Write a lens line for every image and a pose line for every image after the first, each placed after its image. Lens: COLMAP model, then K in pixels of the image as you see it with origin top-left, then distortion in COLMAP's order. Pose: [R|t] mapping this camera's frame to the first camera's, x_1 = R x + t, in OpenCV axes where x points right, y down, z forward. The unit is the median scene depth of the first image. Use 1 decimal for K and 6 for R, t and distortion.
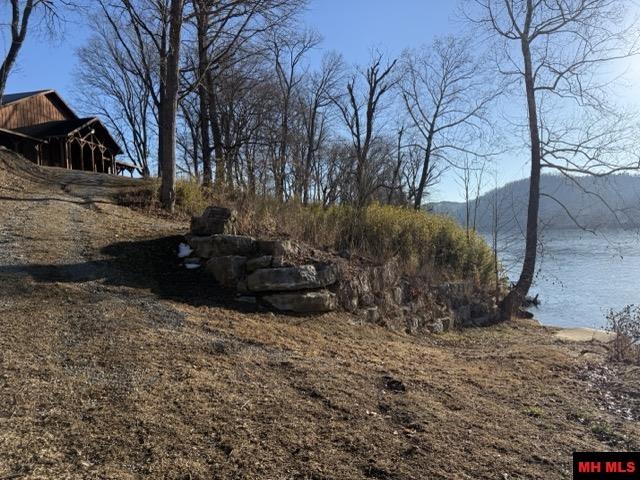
lens RADIAL K [[443.2, 0, 316.9], [0, 443.2, 243.2], [0, 0, 1]] dist [0.023271, -0.024820]
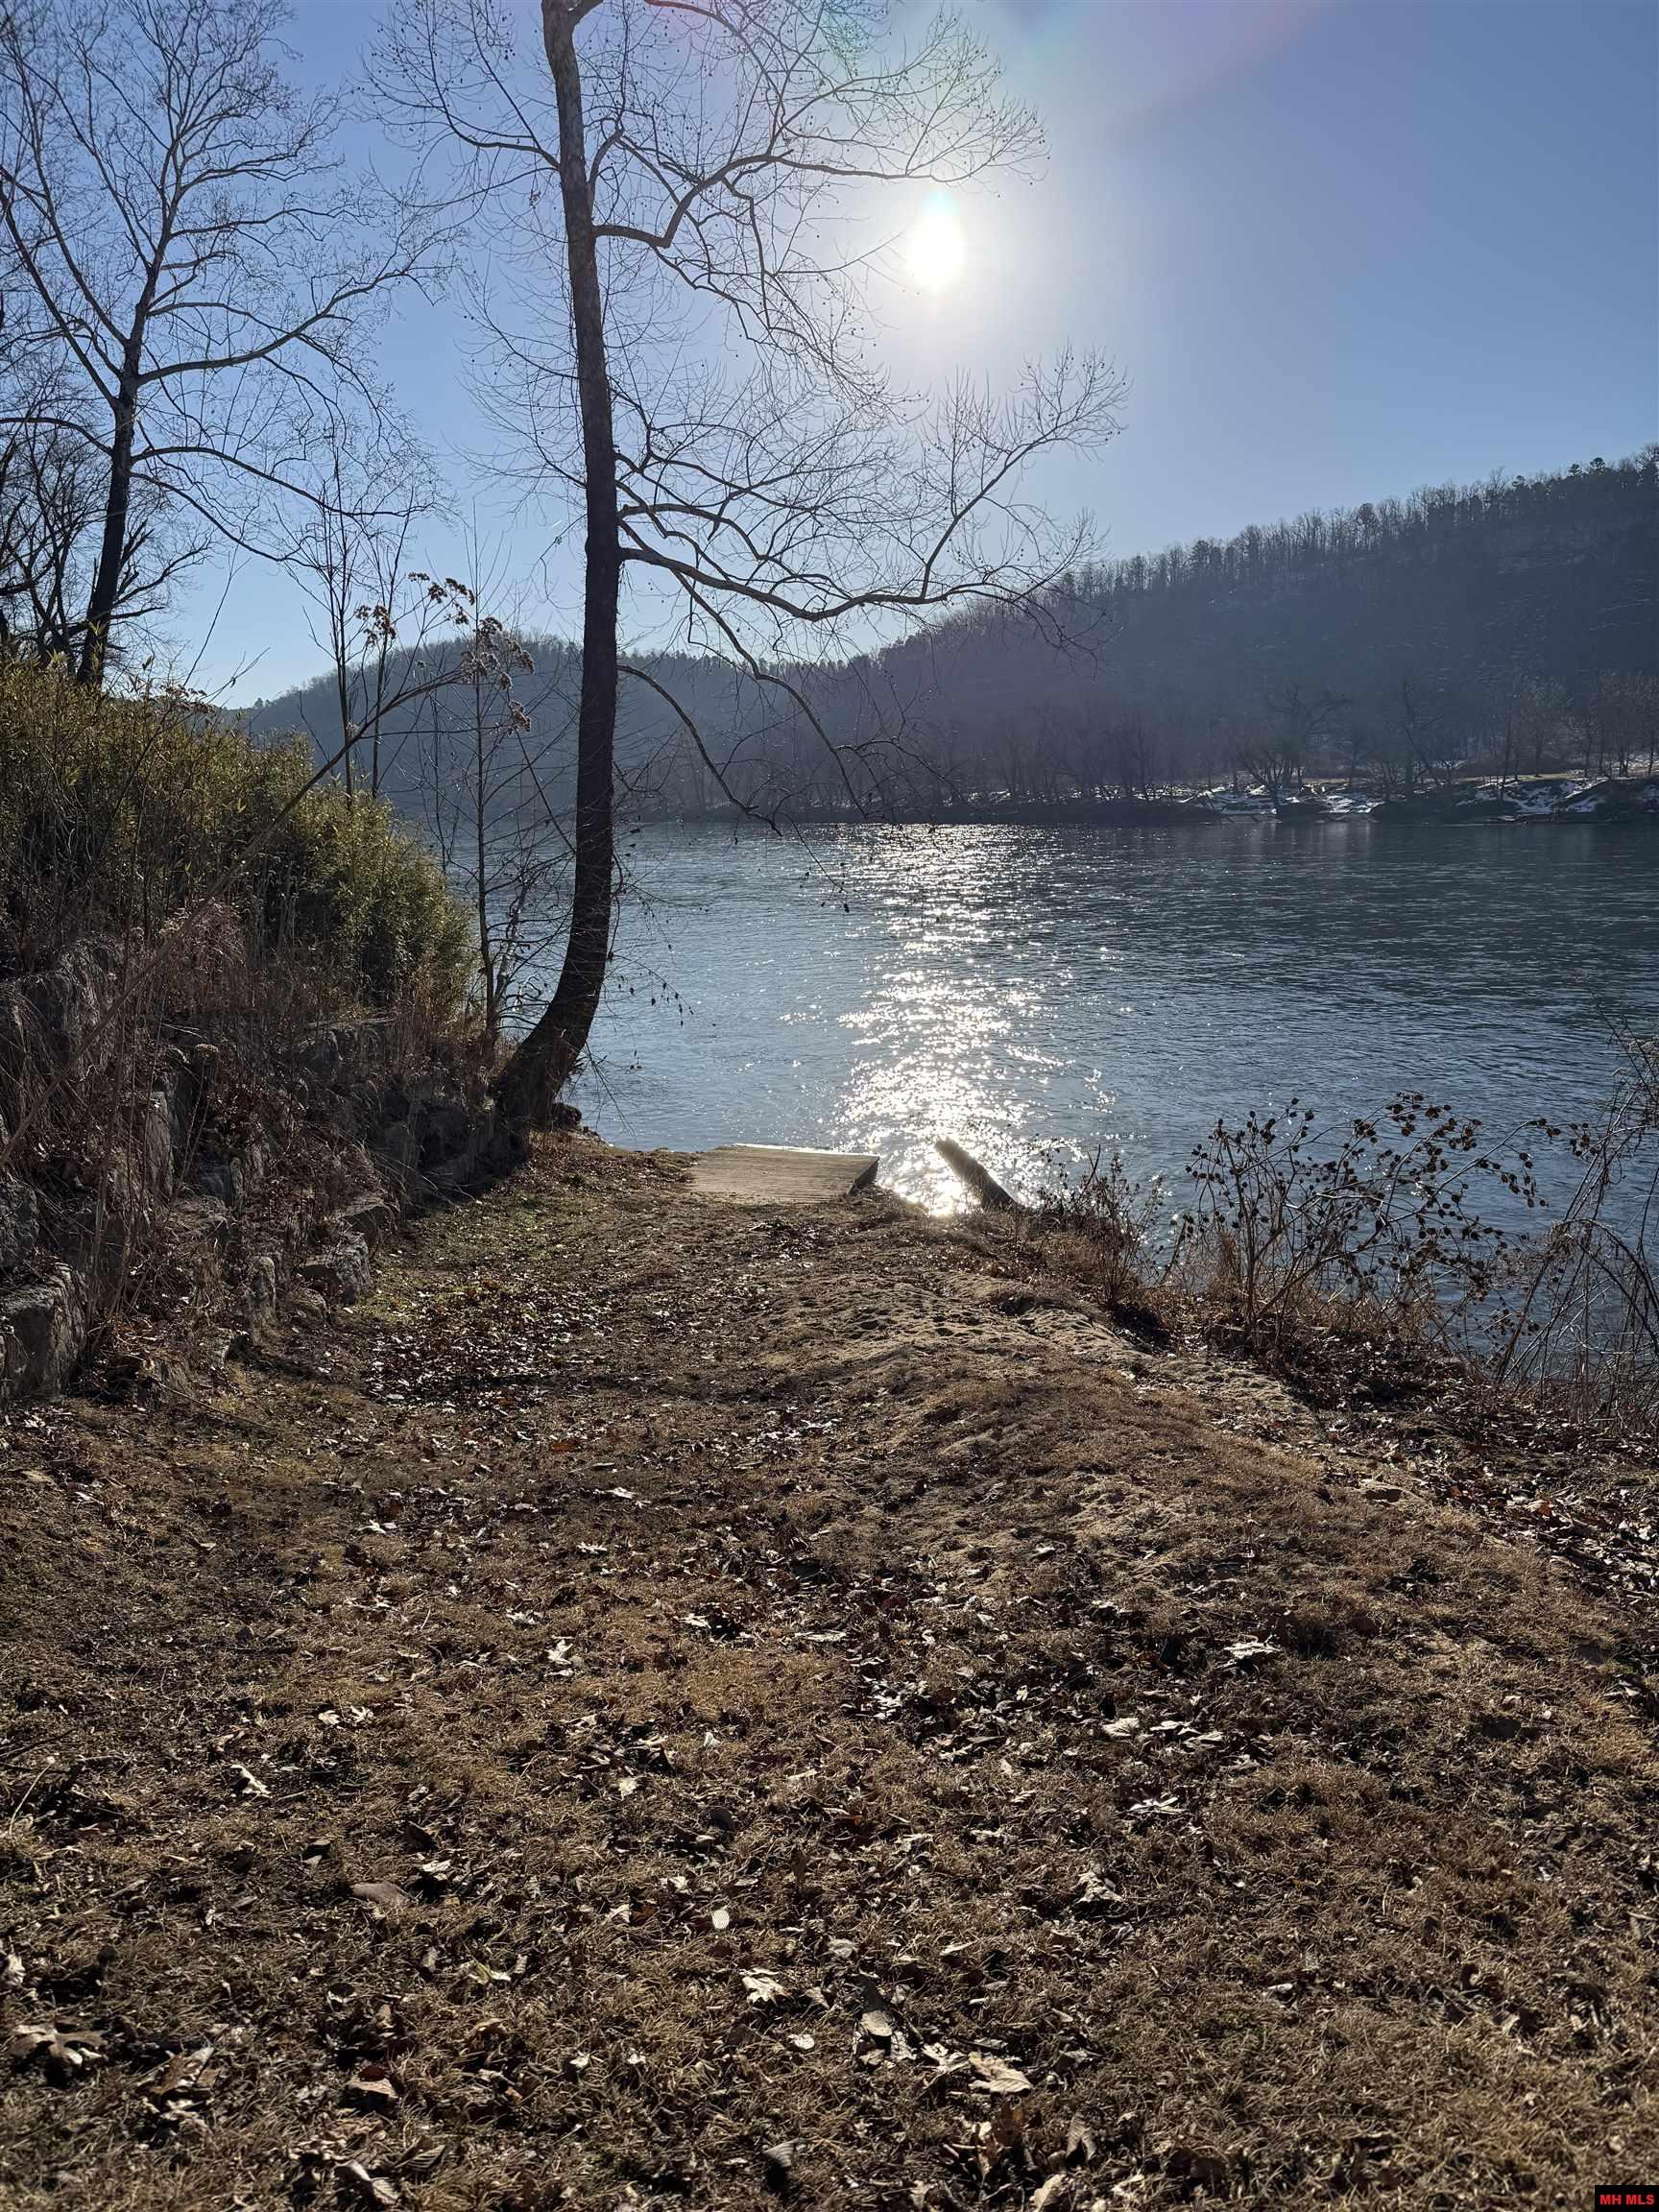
lens RADIAL K [[1531.9, 0, 825.5], [0, 1531.9, 1104.3], [0, 0, 1]] dist [0.023271, -0.024820]
pose [[0.780525, -0.087892, 0.618915, 0.007739], [-0.010920, 0.987998, 0.154077, 0.004006], [-0.625029, -0.127020, 0.770198, 0.147018]]
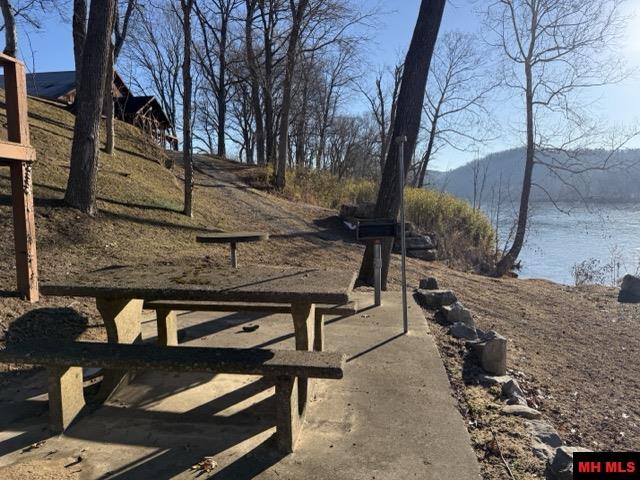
lens RADIAL K [[443.2, 0, 321.0], [0, 443.2, 243.1], [0, 0, 1]] dist [0.023271, -0.024820]
pose [[0.998099, 0.029131, 0.054303, -0.148957], [-0.033379, 0.996312, 0.079049, -0.014766], [-0.051800, -0.080711, 0.995391, -0.235772]]
